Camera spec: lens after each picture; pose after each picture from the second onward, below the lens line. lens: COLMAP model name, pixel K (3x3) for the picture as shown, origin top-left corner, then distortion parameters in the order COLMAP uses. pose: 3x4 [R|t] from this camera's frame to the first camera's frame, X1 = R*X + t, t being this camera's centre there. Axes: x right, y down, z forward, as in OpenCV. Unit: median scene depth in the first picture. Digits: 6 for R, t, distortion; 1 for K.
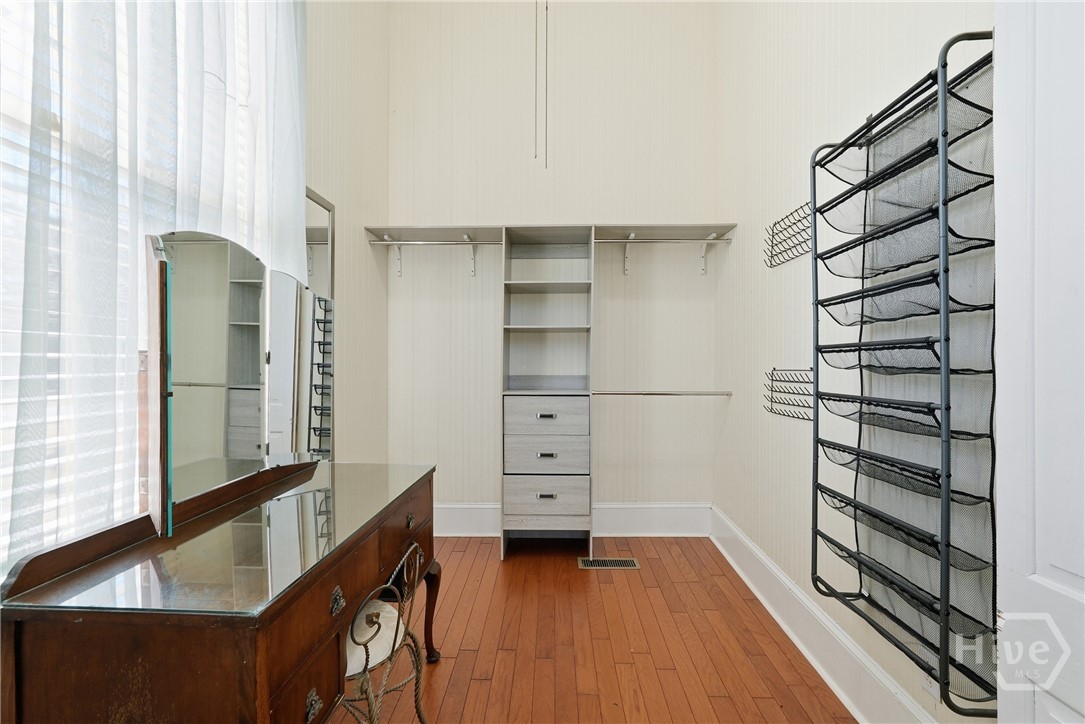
lens RADIAL K [[485.1, 0, 545.3], [0, 485.1, 365.9], [0, 0, 1]] dist [-0.013817, 0.003848]
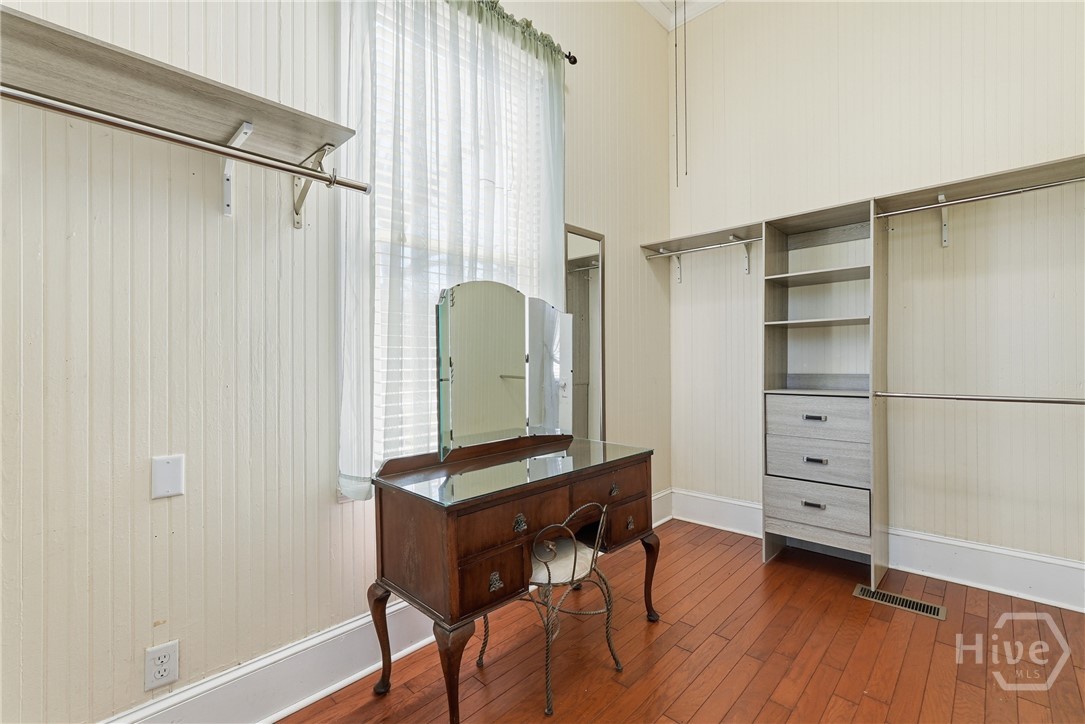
lens RADIAL K [[485.1, 0, 547.4], [0, 485.1, 360.2], [0, 0, 1]] dist [-0.013817, 0.003848]
pose [[0.736590, -0.011251, -0.676246, 0.250030], [0.003841, 0.999915, -0.012452, 0.003702], [0.676328, 0.006574, 0.736571, -0.013700]]
